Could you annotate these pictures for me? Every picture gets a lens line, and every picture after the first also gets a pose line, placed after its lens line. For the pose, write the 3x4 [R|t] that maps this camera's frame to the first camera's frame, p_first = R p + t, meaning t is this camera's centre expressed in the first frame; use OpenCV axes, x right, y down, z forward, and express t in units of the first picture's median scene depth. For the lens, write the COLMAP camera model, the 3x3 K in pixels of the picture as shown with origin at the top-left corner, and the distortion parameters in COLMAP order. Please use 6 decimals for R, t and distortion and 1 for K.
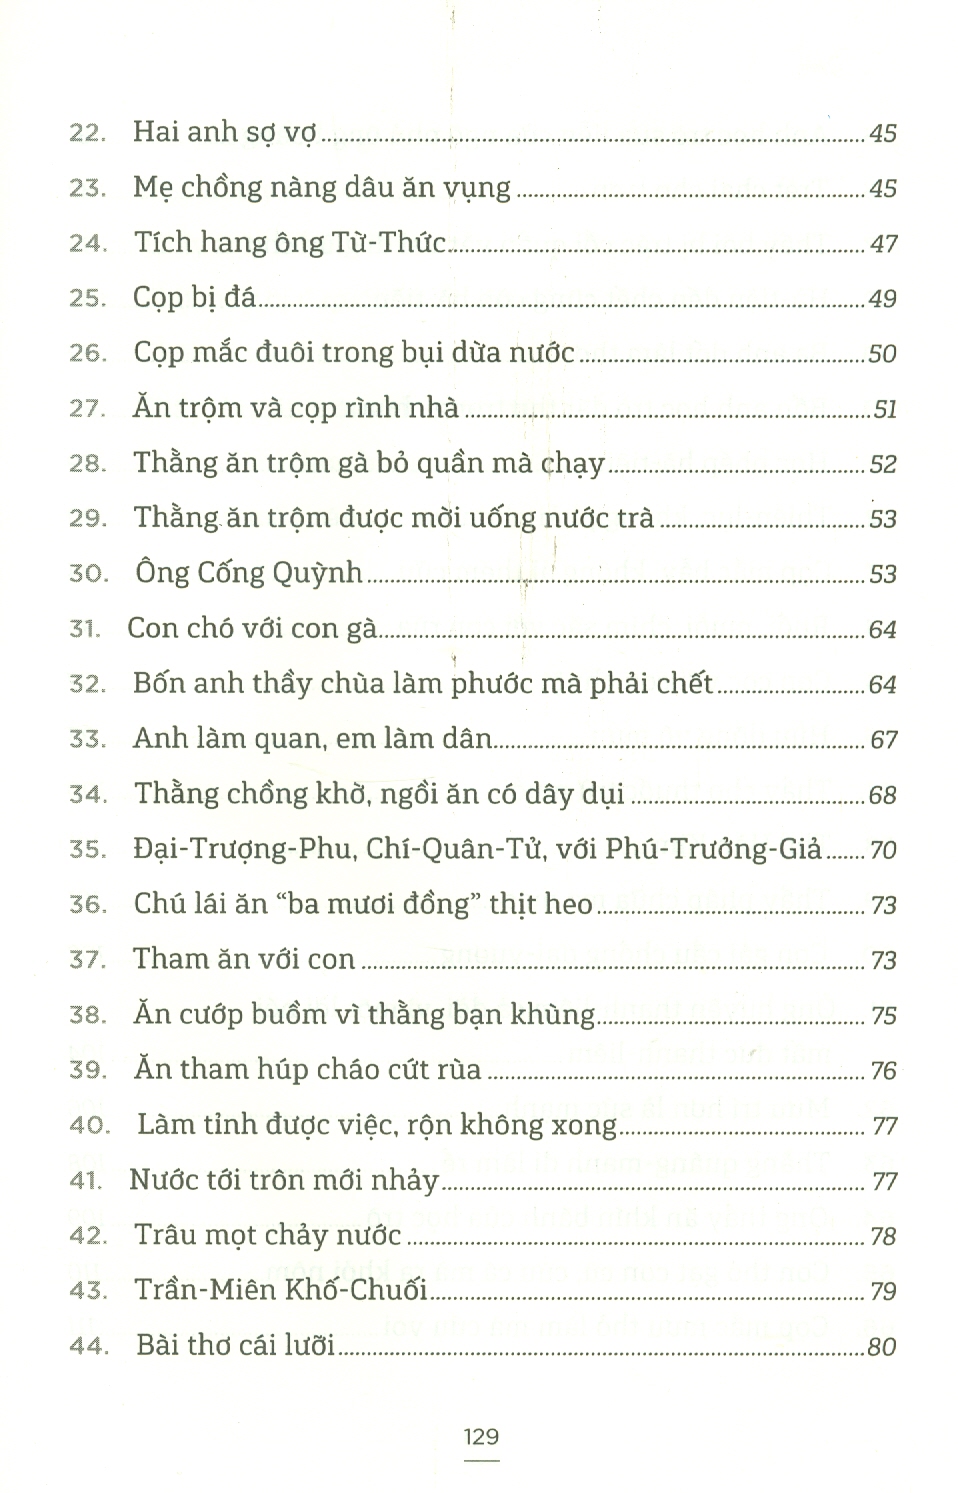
lens RADIAL K [[602.2, 0, 479.0], [0, 602.2, 746.5], [0, 0, 1]] dist [0.002093, 0.000280]
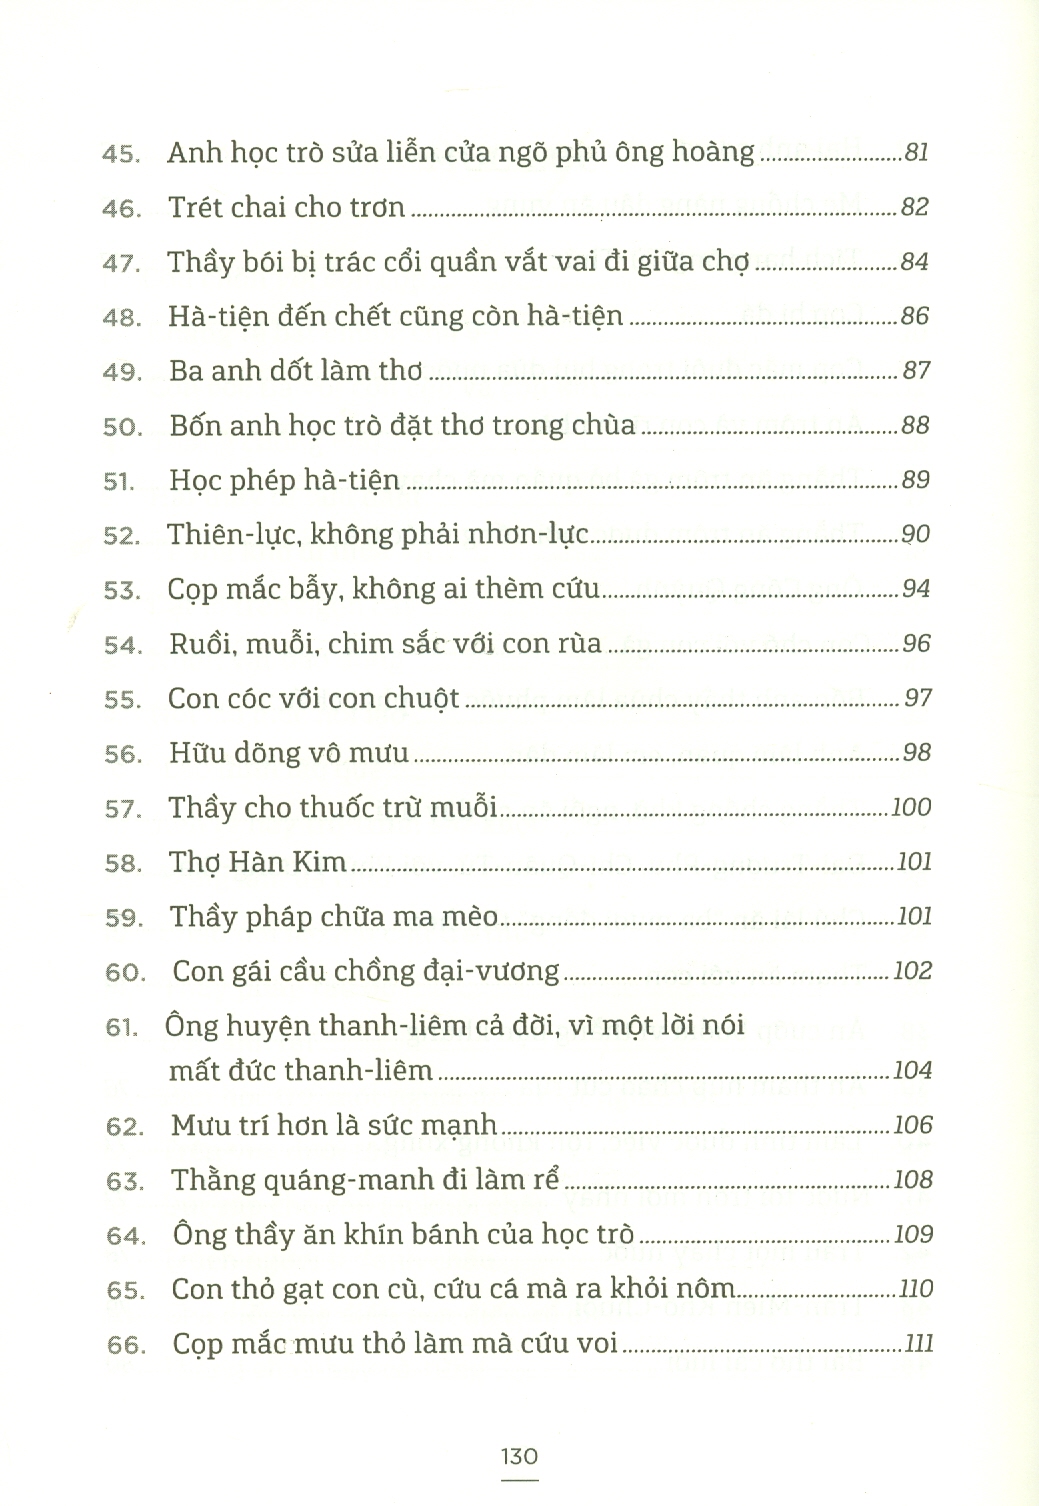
lens RADIAL K [[605.9, 0, 508.0], [0, 605.9, 752.9], [0, 0, 1]] dist [-0.006806, 0.000416]
pose [[0.999958, -0.004323, -0.008077, 0.000885], [0.004305, 0.999988, -0.002232, -0.630394], [0.008086, 0.002197, 0.999965, -0.003150]]
